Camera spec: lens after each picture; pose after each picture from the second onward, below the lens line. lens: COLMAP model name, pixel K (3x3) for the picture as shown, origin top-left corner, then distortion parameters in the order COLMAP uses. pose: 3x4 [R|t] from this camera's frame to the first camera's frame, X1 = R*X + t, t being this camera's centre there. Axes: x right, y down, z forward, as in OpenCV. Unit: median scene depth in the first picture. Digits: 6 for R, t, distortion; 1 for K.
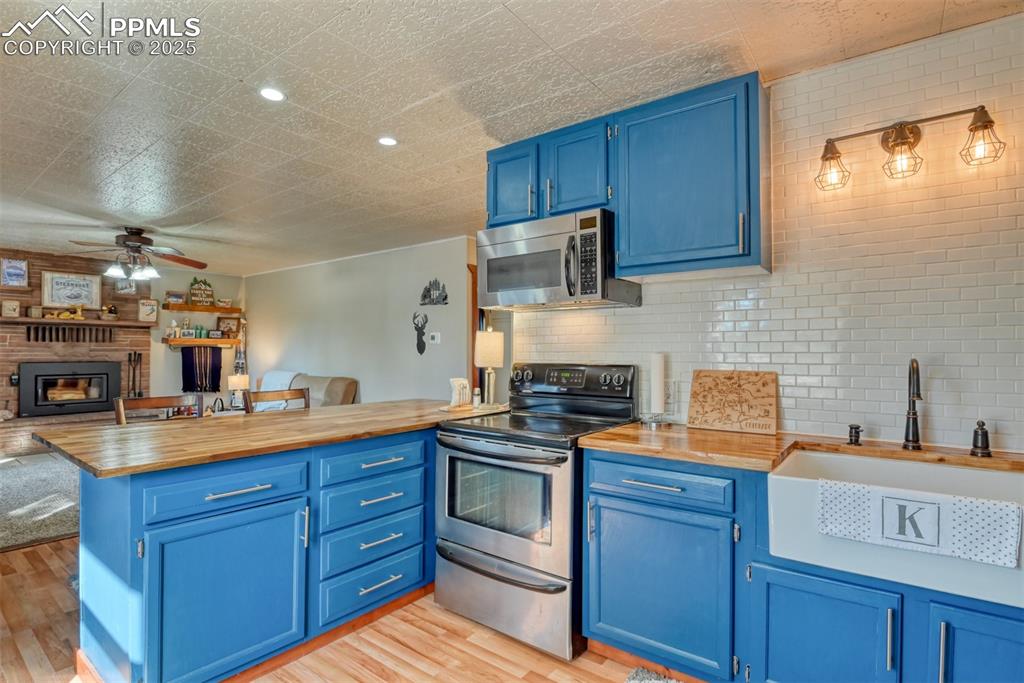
lens RADIAL K [[502.7, 0, 518.3], [0, 502.7, 345.6], [0, 0, 1]] dist [-0.023800, -0.004194]
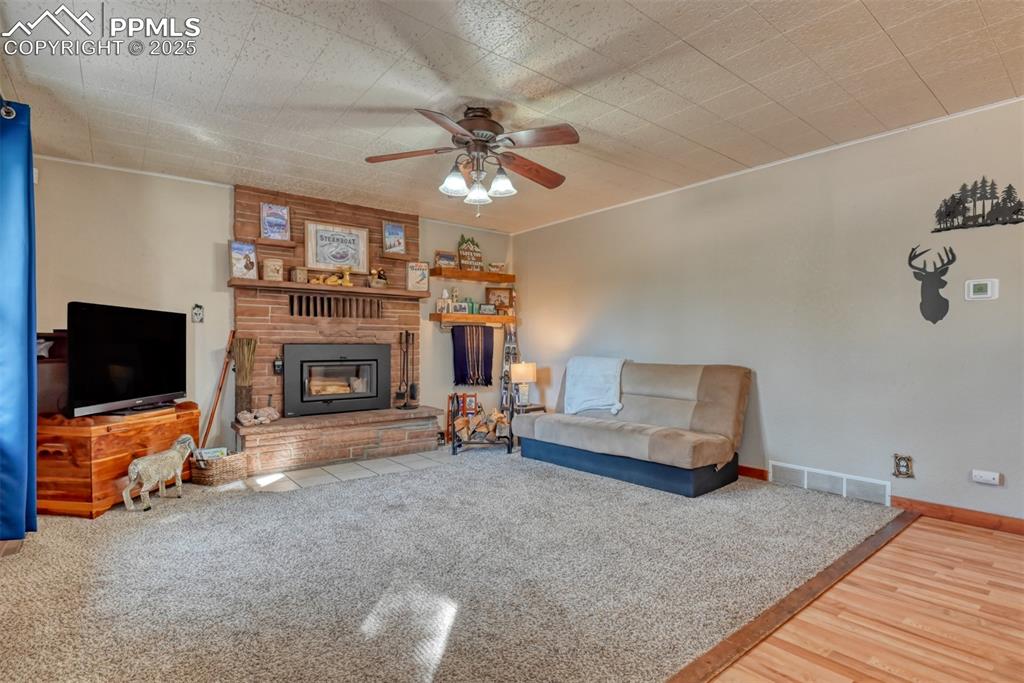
lens RADIAL K [[502.7, 0, 517.7], [0, 502.7, 350.0], [0, 0, 1]] dist [-0.023800, -0.004194]
pose [[0.968133, -0.002747, -0.250420, -0.455017], [0.007417, 0.999816, 0.017709, 0.032118], [0.250325, -0.019002, 0.967975, 0.328716]]
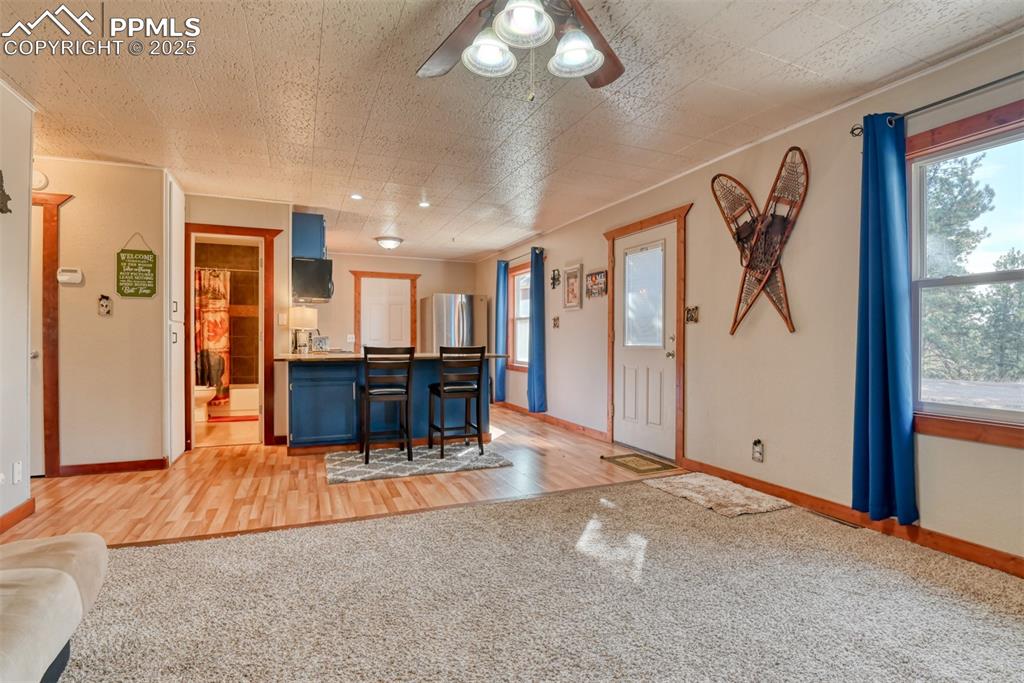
lens RADIAL K [[502.7, 0, 517.2], [0, 502.7, 340.4], [0, 0, 1]] dist [-0.023800, -0.004194]
pose [[-0.866211, -0.007876, 0.499616, -0.737372], [-0.011343, 0.999928, -0.003903, 0.037852], [-0.499550, -0.009048, -0.866238, 1.014646]]
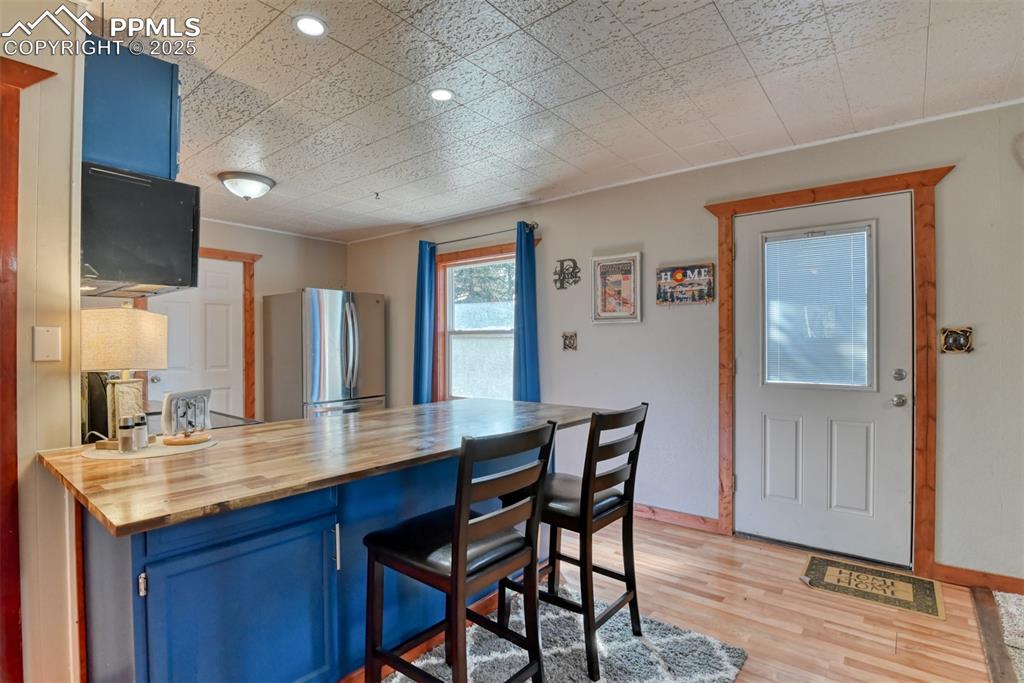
lens RADIAL K [[502.7, 0, 519.8], [0, 502.7, 342.4], [0, 0, 1]] dist [-0.023800, -0.004194]
pose [[-0.999635, -0.000422, 0.027015, -0.255882], [-0.000757, 0.999923, -0.012396, 0.006431], [-0.027007, -0.012412, -0.999558, 0.753492]]
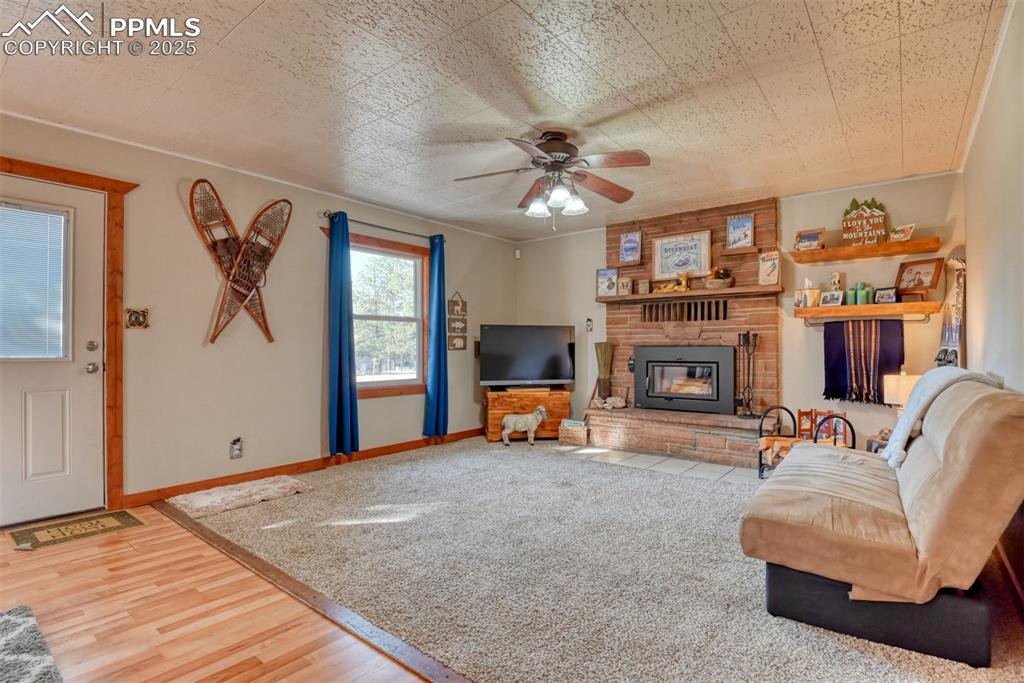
lens RADIAL K [[502.7, 0, 512.0], [0, 502.7, 346.1], [0, 0, 1]] dist [-0.023800, -0.004194]
pose [[-0.033563, -0.007579, -0.999408, -0.085612], [0.010881, 0.999909, -0.007948, 0.037864], [0.999377, -0.011141, -0.033477, 0.758054]]
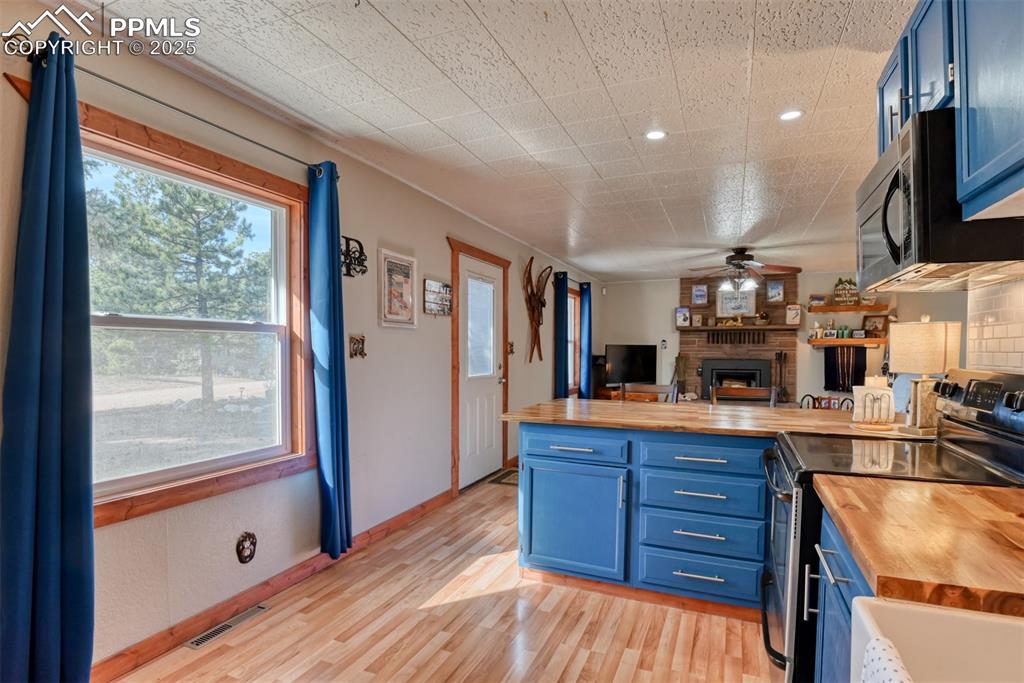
lens RADIAL K [[502.7, 0, 515.7], [0, 502.7, 363.8], [0, 0, 1]] dist [-0.023800, -0.004194]
pose [[0.234153, 0.025038, -0.971877, 0.223400], [0.010667, 0.999542, 0.028320, 0.001904], [0.972141, -0.016998, 0.233779, 0.142009]]
